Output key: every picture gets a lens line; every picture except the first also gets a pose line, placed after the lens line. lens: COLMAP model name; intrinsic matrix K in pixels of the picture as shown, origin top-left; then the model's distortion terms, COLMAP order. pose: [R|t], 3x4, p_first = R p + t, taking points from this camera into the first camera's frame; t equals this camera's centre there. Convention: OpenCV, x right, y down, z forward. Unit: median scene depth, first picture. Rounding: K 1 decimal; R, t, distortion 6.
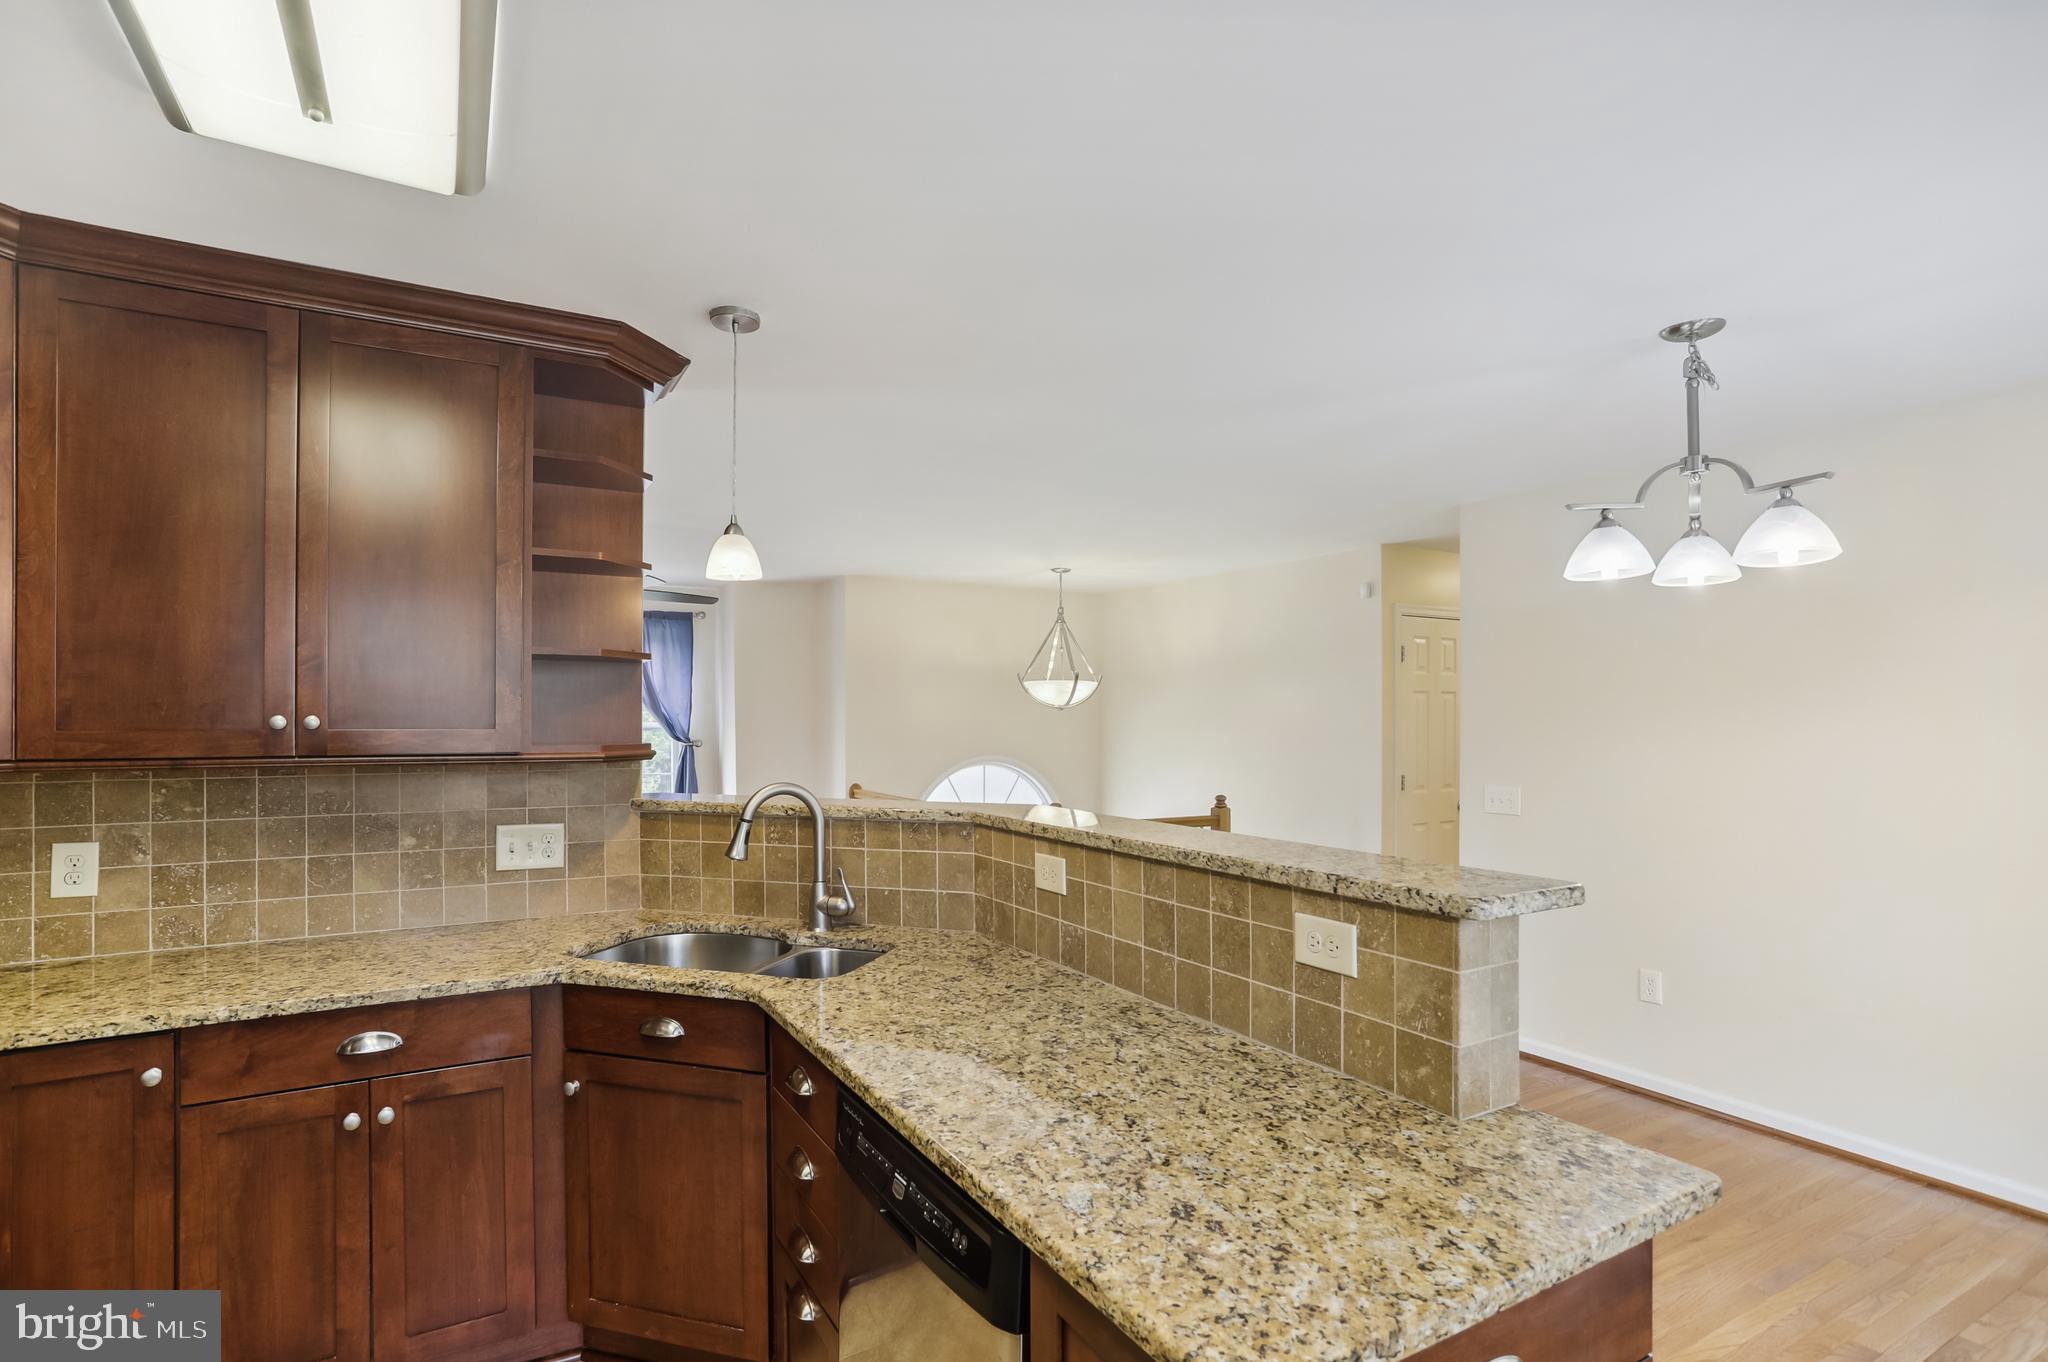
lens RADIAL K [[1007.1, 0, 1025.5], [0, 1007.1, 699.6], [0, 0, 1]] dist [-0.055138, 0.033144]
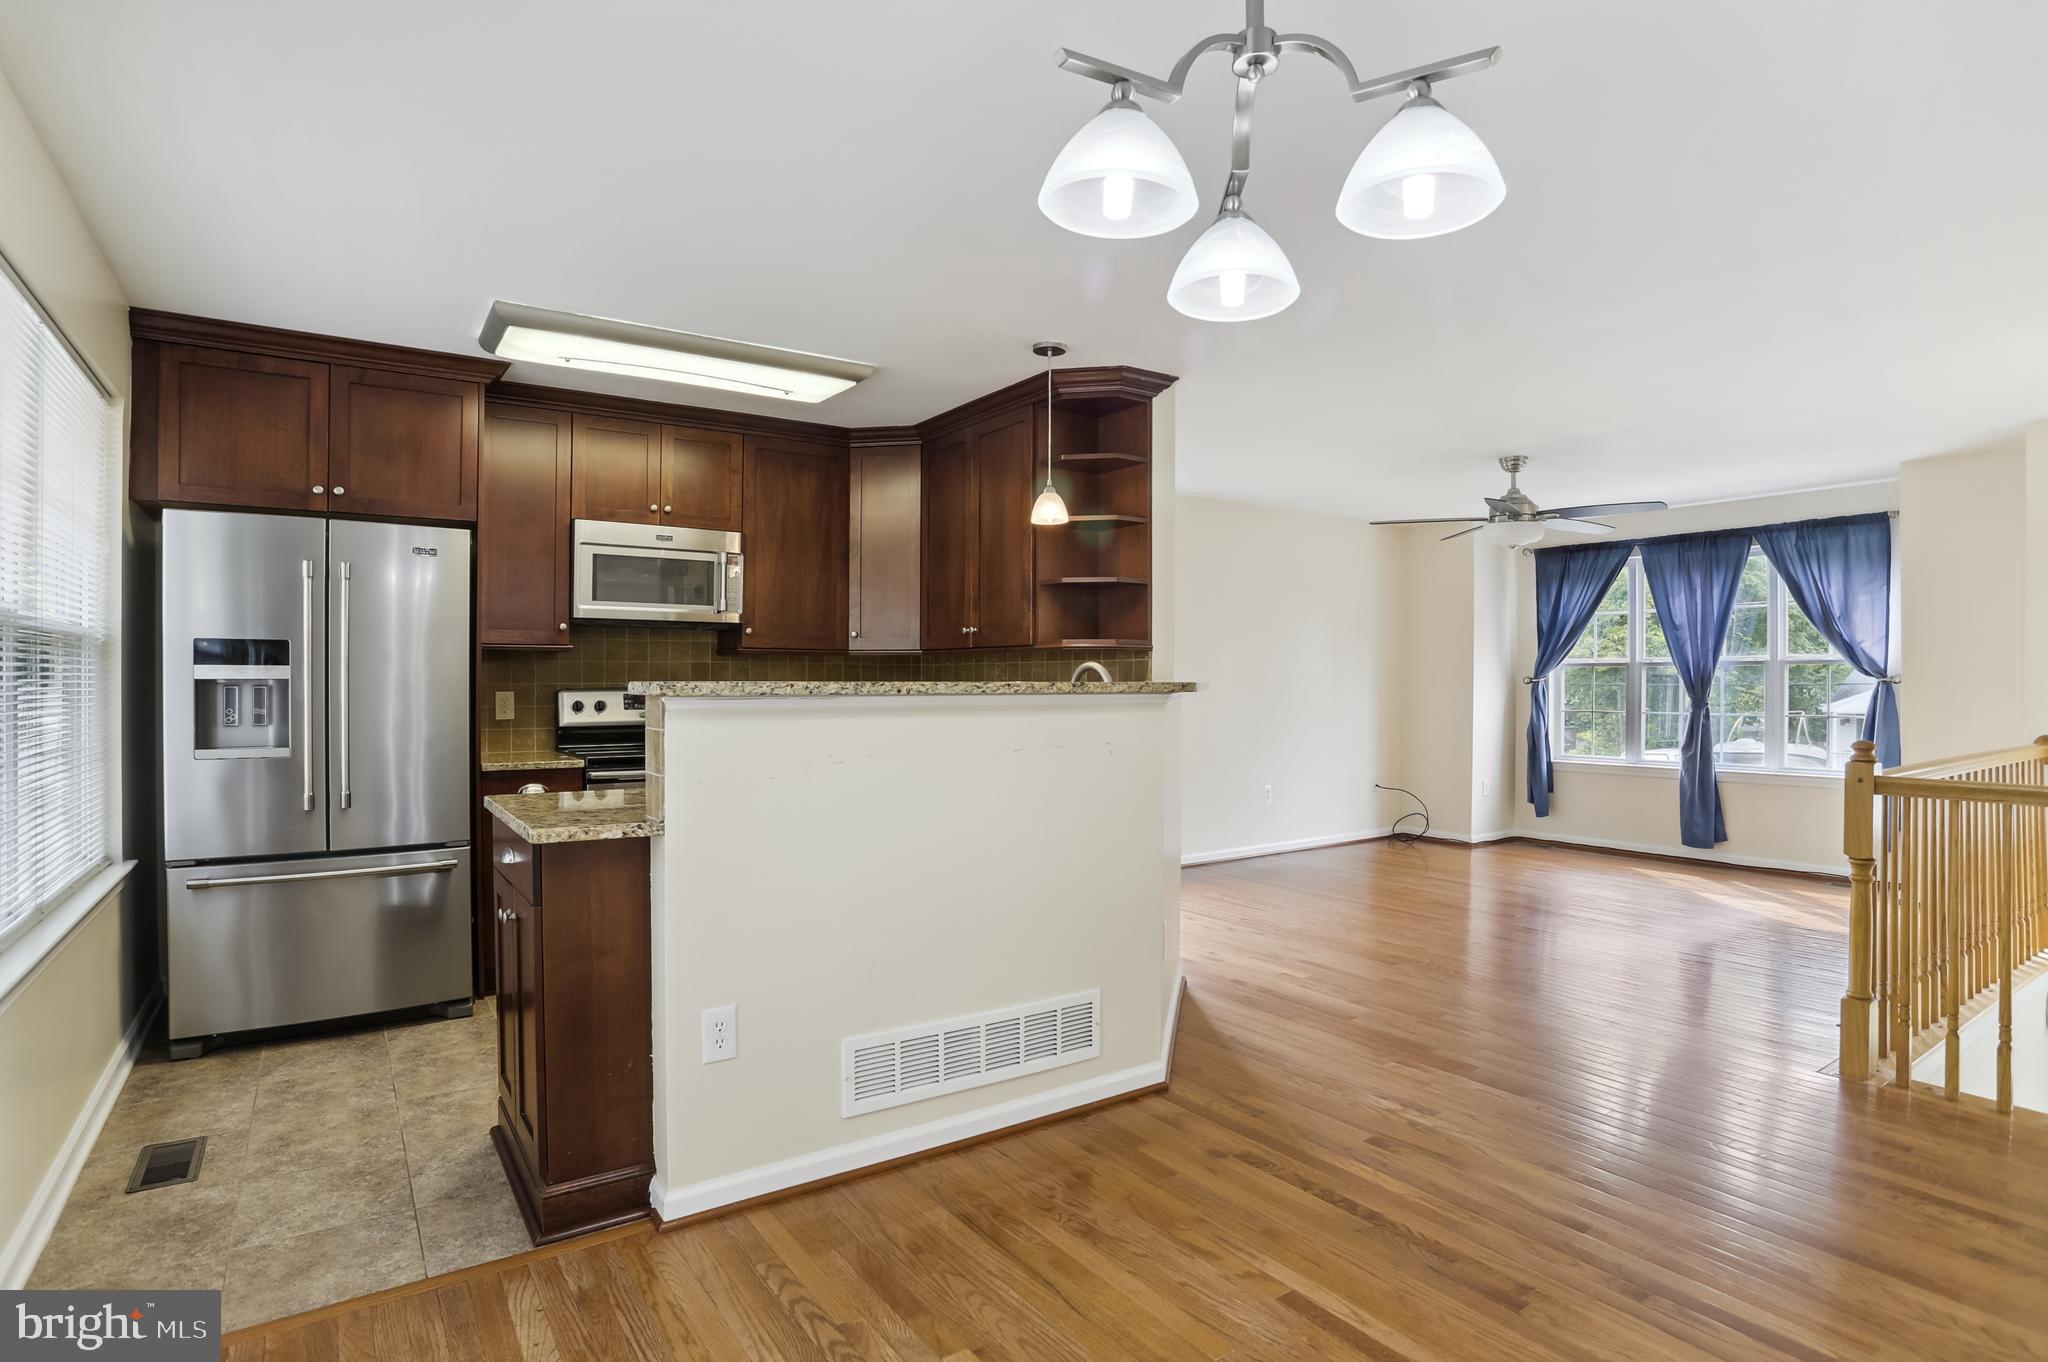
lens RADIAL K [[1046.2, 0, 1015.8], [0, 1046.2, 684.1], [0, 0, 1]] dist [-0.083894, 0.038389]
pose [[0.072609, 0.001151, -0.997360, 1.415362], [0.014922, 0.999886, 0.002241, 0.129624], [0.997249, -0.015045, 0.072583, 0.945114]]
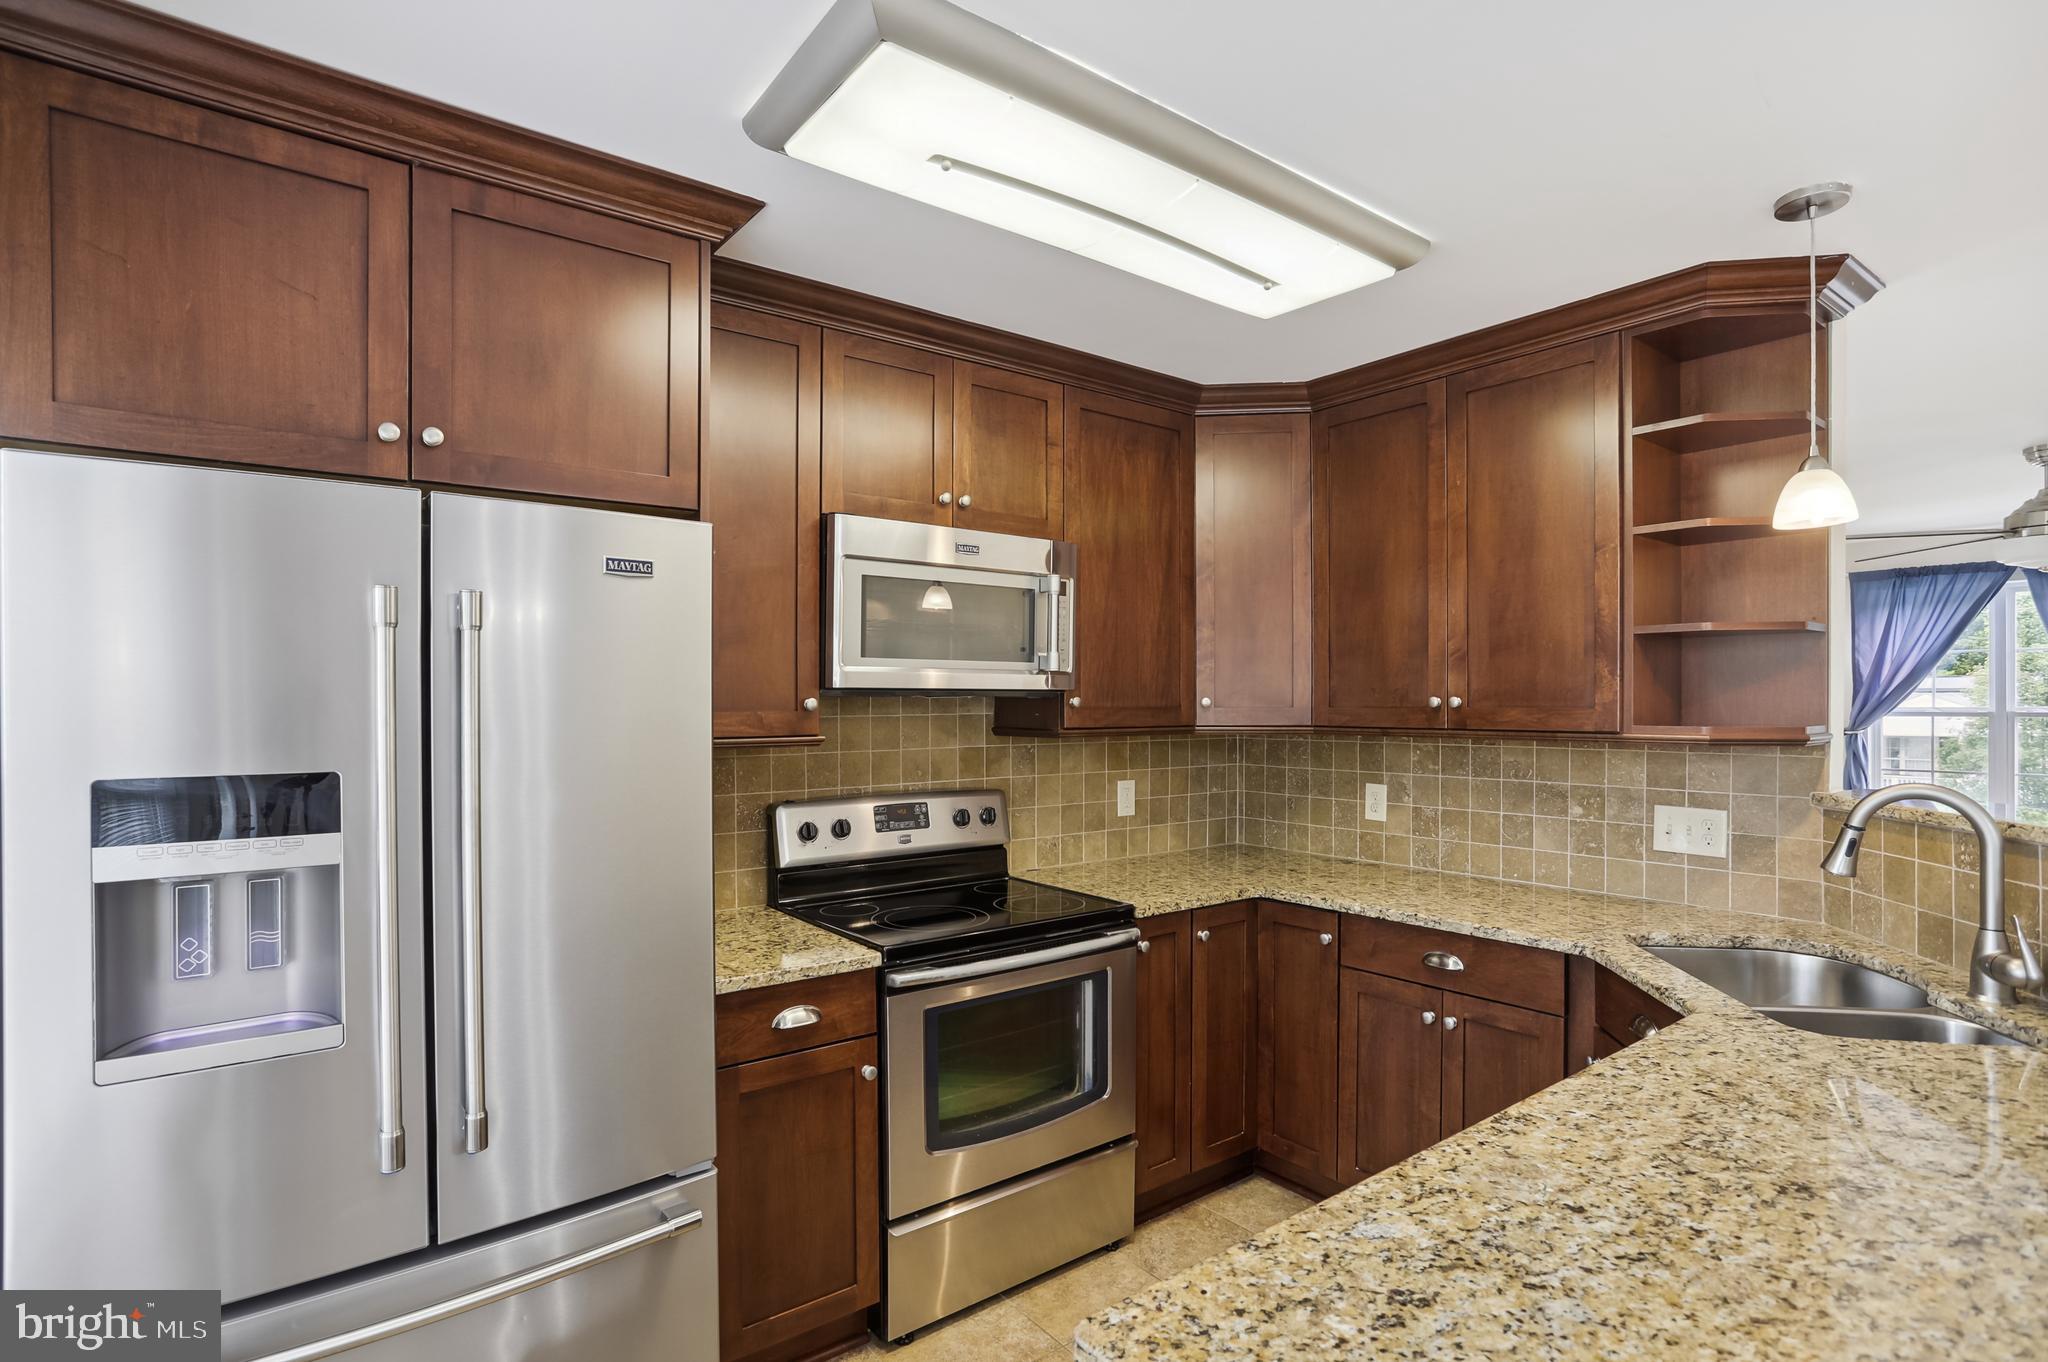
lens RADIAL K [[1007.1, 0, 1025.5], [0, 1007.1, 699.6], [0, 0, 1]] dist [-0.055138, 0.033144]
pose [[0.122927, -0.003723, -0.992409, 0.474285], [0.020324, 0.999793, -0.001234, 0.010653], [0.992208, -0.020018, 0.122977, 0.308636]]
